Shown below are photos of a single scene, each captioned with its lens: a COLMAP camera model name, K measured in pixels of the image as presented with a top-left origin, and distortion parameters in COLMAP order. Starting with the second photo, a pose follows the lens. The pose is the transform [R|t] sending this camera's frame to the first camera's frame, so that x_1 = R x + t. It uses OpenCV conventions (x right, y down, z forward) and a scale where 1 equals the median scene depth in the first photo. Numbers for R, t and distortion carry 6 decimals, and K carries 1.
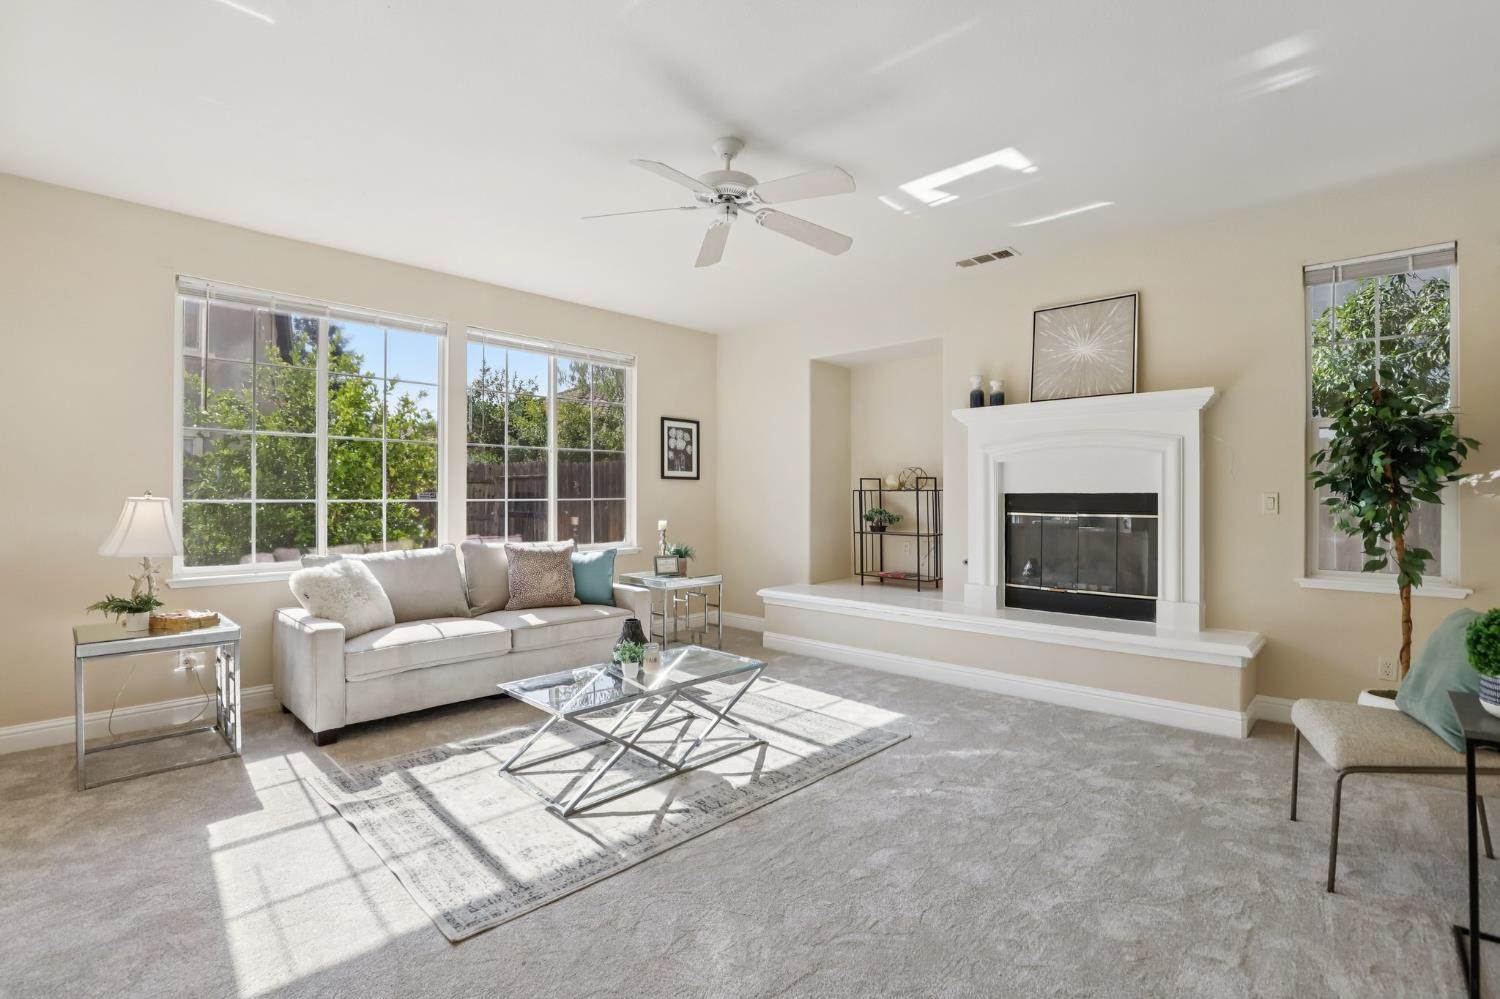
lens RADIAL K [[700.7, 0, 756.2], [0, 700.7, 487.5], [0, 0, 1]] dist [-0.025133, 0.000396]
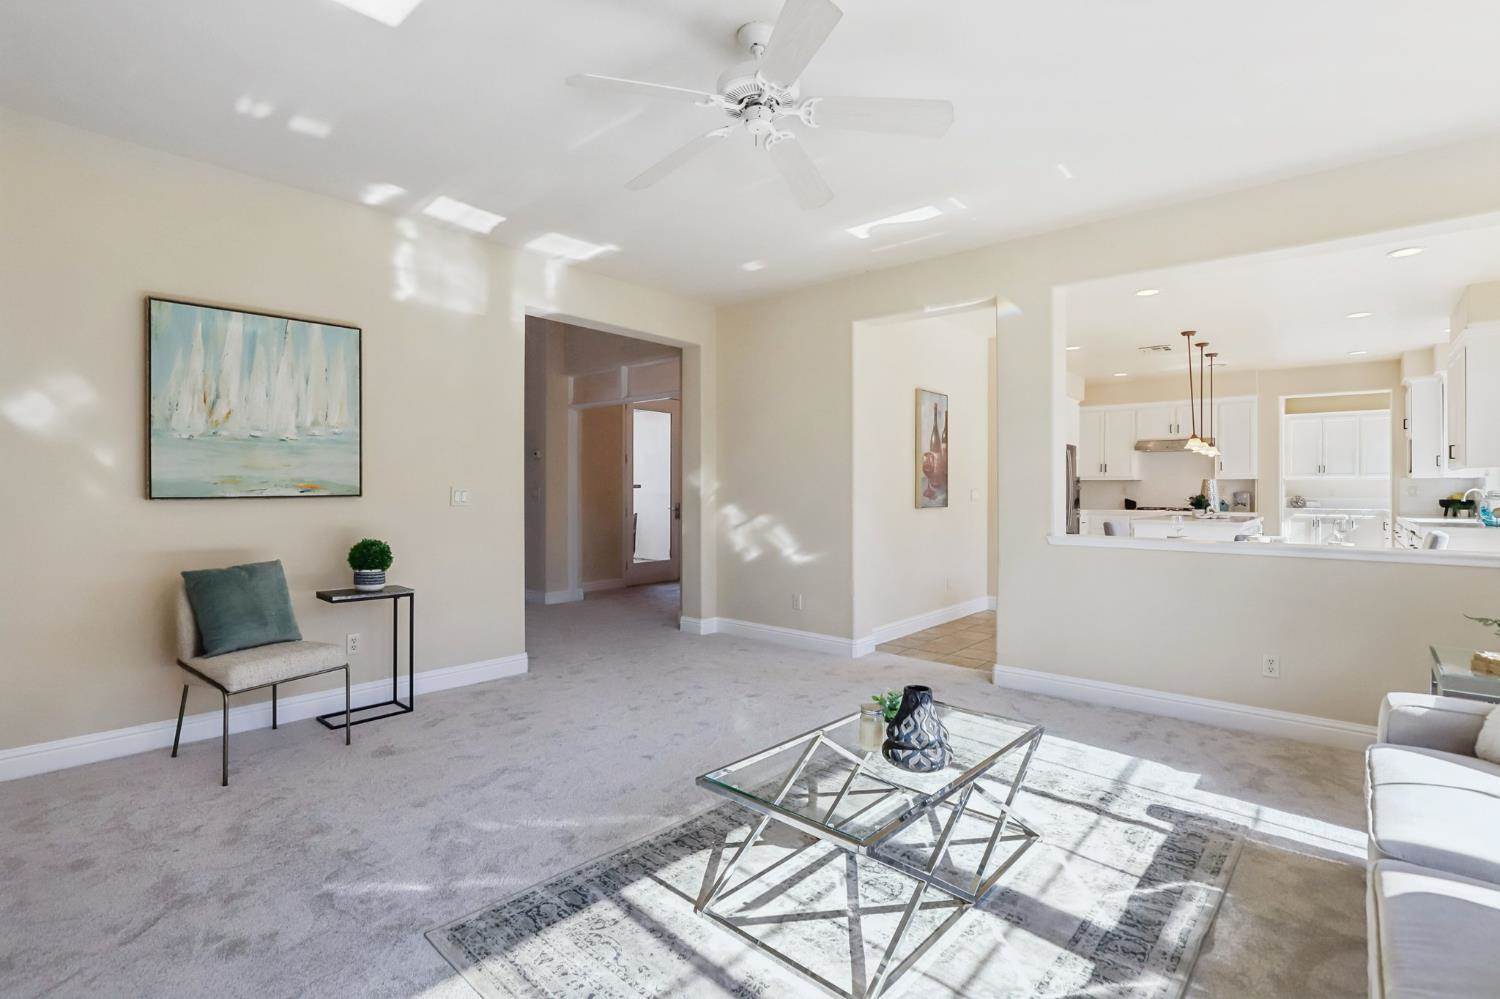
lens RADIAL K [[667.3, 0, 750.0], [0, 667.3, 499.5], [0, 0, 1]] dist [-0.038098, -0.000134]
pose [[-0.999724, -0.002432, -0.023365, -0.010750], [-0.002470, 0.999996, 0.001601, 0.016955], [0.023361, 0.001658, -0.999726, 1.157721]]
